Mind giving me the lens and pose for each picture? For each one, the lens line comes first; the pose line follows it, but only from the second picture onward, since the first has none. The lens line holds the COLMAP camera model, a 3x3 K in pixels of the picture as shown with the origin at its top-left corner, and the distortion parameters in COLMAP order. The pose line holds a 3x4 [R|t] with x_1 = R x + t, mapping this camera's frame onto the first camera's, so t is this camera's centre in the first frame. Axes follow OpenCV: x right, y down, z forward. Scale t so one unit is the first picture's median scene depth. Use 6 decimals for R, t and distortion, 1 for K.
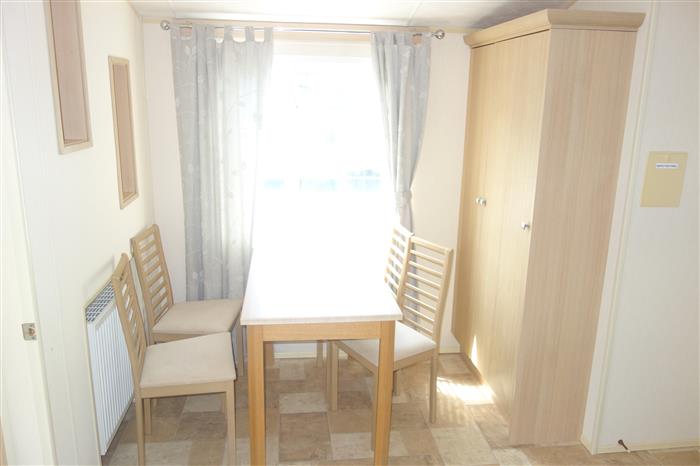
lens RADIAL K [[551.7, 0, 349.7], [0, 551.7, 236.1], [0, 0, 1]] dist [-0.013099, -0.013304]
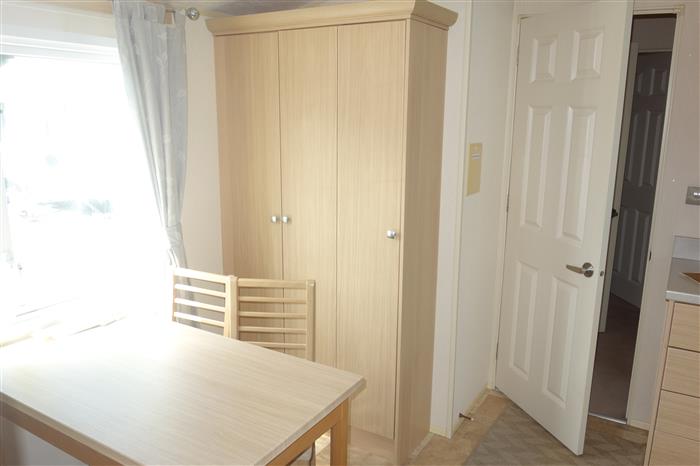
lens RADIAL K [[551.7, 0, 349.7], [0, 551.7, 236.1], [0, 0, 1]] dist [-0.013099, -0.013304]
pose [[0.615488, -0.187016, 0.765636, -0.343153], [0.199837, 0.976725, 0.077930, -0.081476], [-0.762391, 0.105038, 0.638536, 0.379766]]
